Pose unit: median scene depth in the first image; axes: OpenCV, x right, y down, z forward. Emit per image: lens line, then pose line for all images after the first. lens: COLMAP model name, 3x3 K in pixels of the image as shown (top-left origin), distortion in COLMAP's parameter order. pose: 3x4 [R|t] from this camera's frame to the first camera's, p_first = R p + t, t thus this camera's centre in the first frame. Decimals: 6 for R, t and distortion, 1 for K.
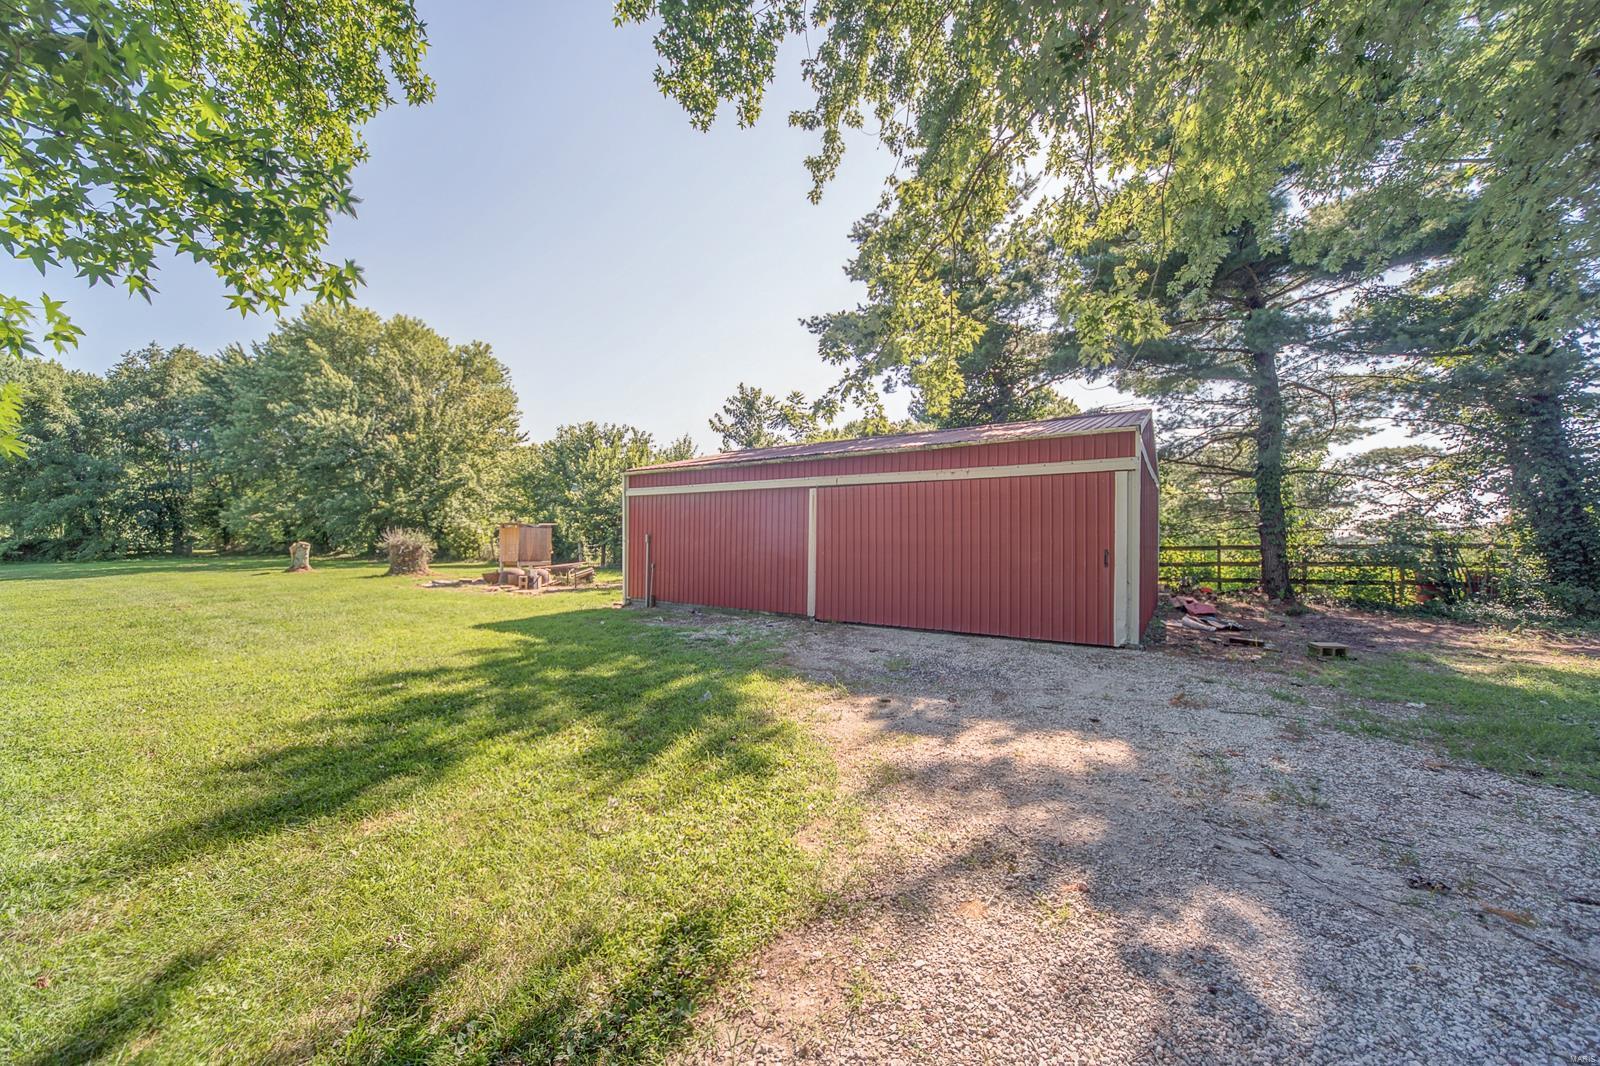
lens RADIAL K [[559.8, 0, 789.1], [0, 559.8, 535.2], [0, 0, 1]] dist [-0.008029, 0.000302]
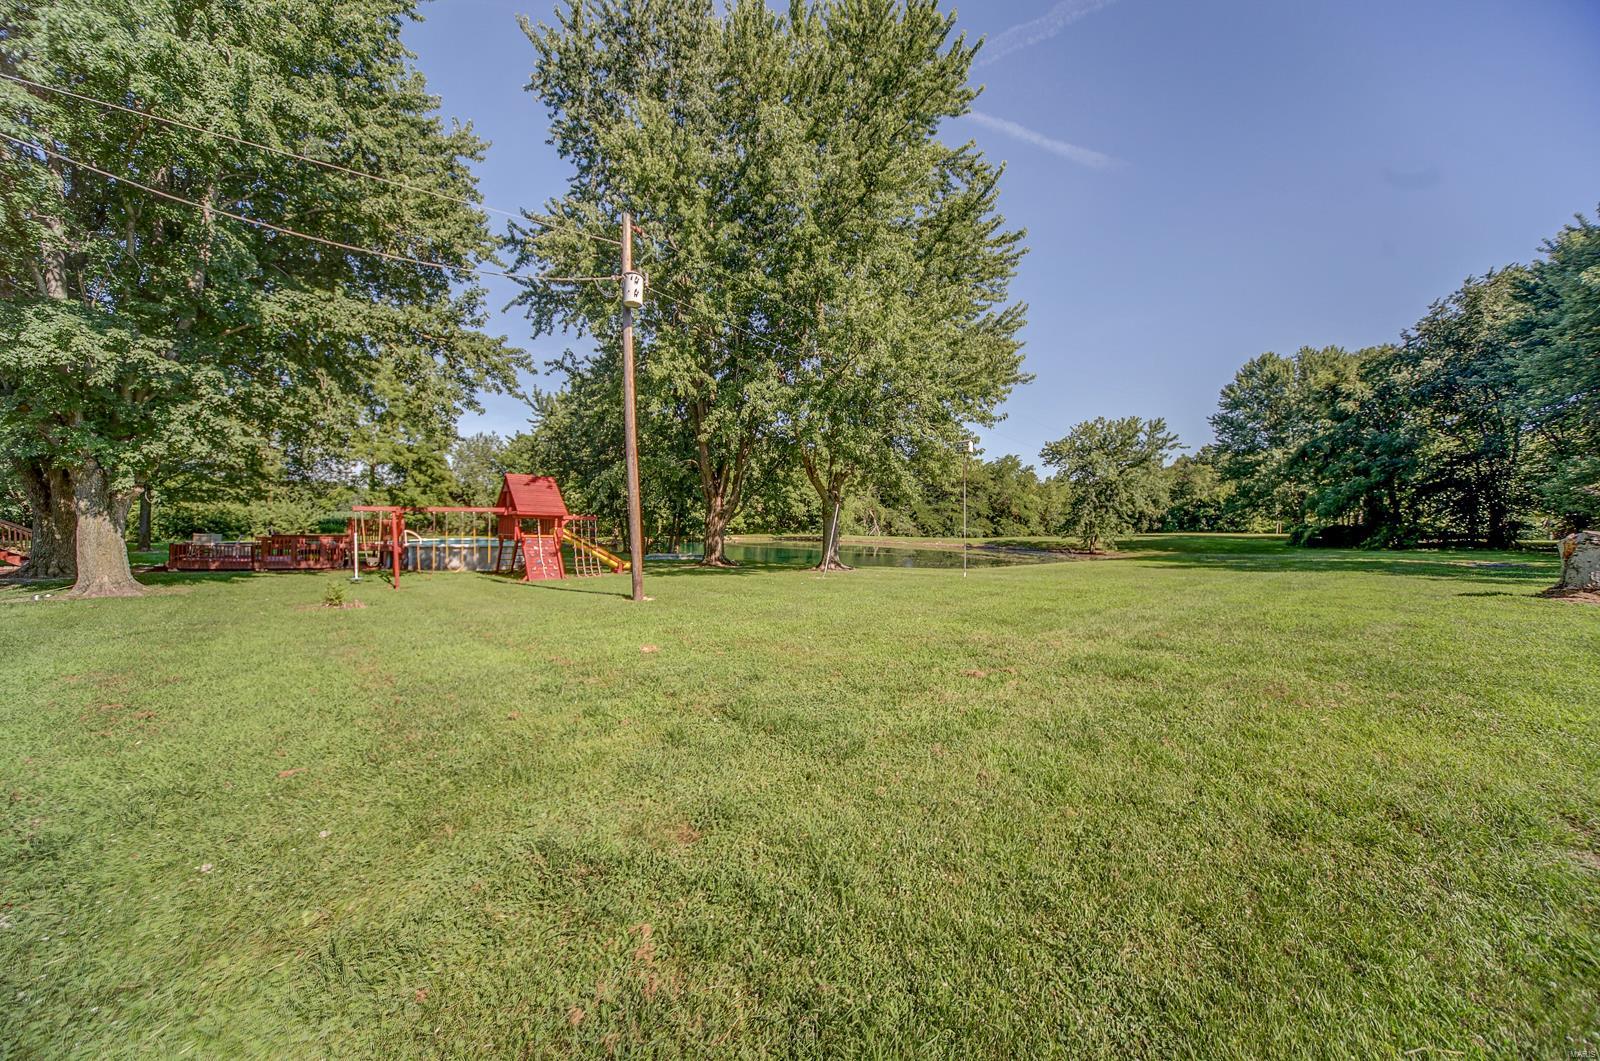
lens RADIAL K [[559.8, 0, 792.0], [0, 559.8, 533.6], [0, 0, 1]] dist [-0.008029, 0.000302]
pose [[-0.226013, 0.018838, -0.973942, -0.204091], [0.002270, 0.999820, 0.018812, 0.003152], [0.974122, 0.002041, -0.226015, 0.322204]]
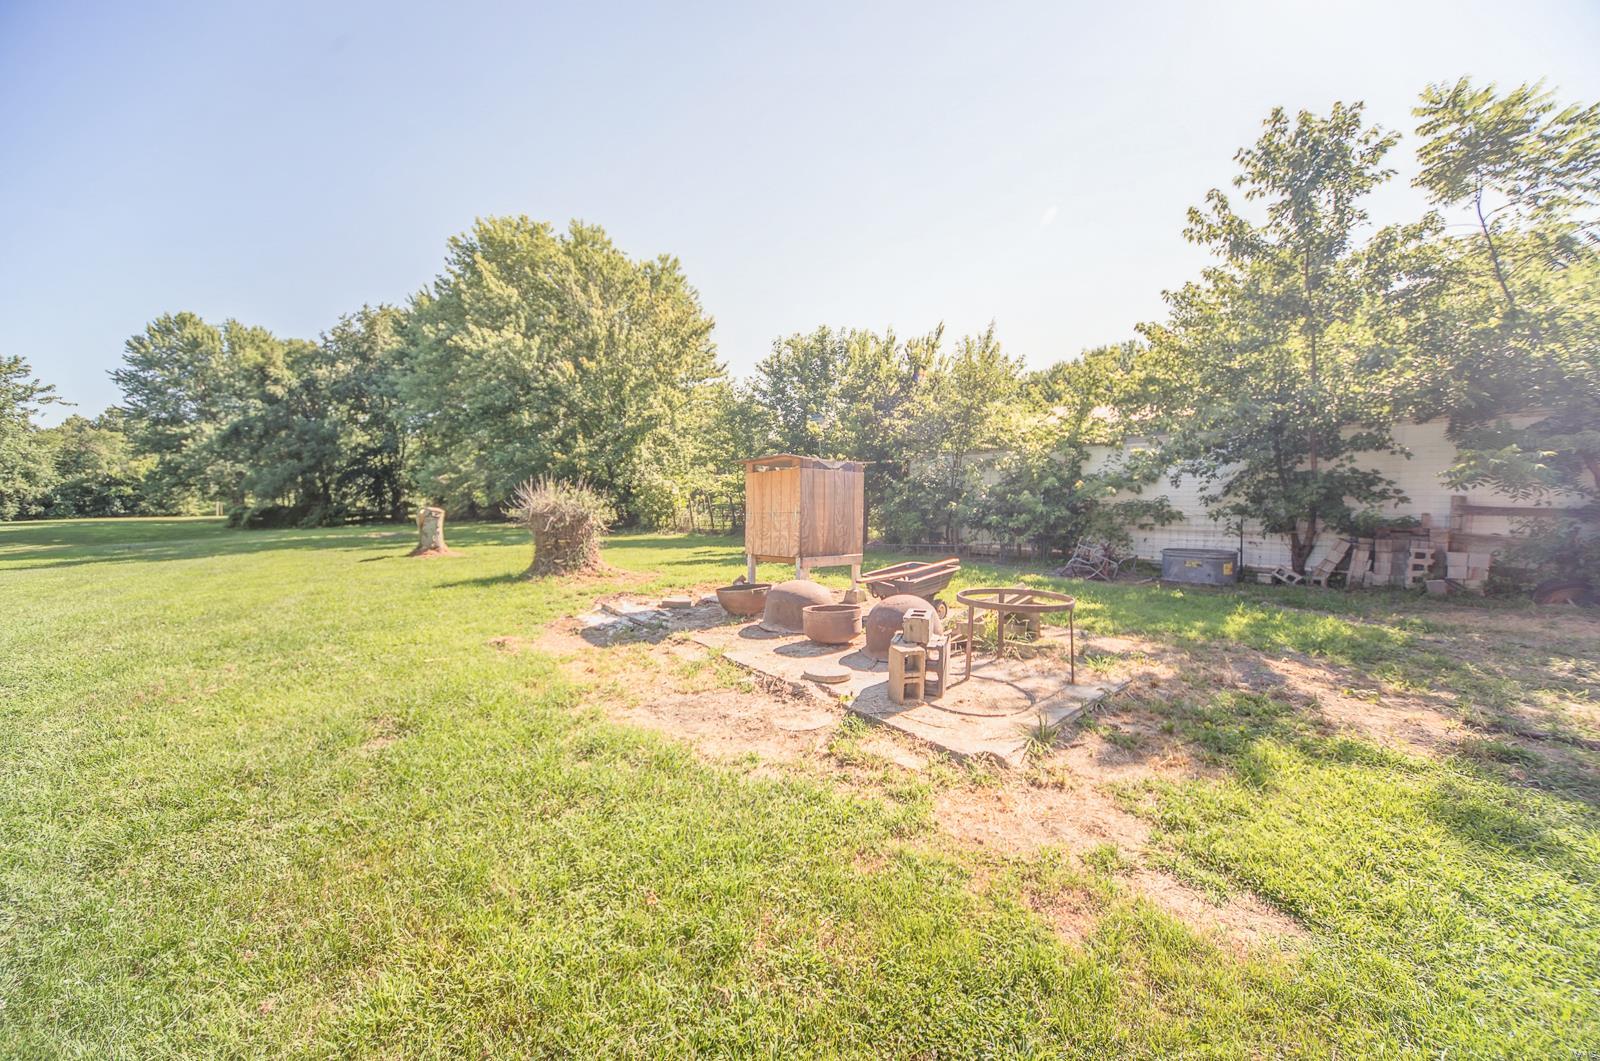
lens RADIAL K [[559.8, 0, 793.7], [0, 559.8, 534.4], [0, 0, 1]] dist [-0.008029, 0.000302]
pose [[0.961005, 0.010463, -0.276333, -0.198892], [0.007380, 0.997957, 0.063454, 0.003407], [0.276432, -0.063019, 0.958965, 0.330492]]
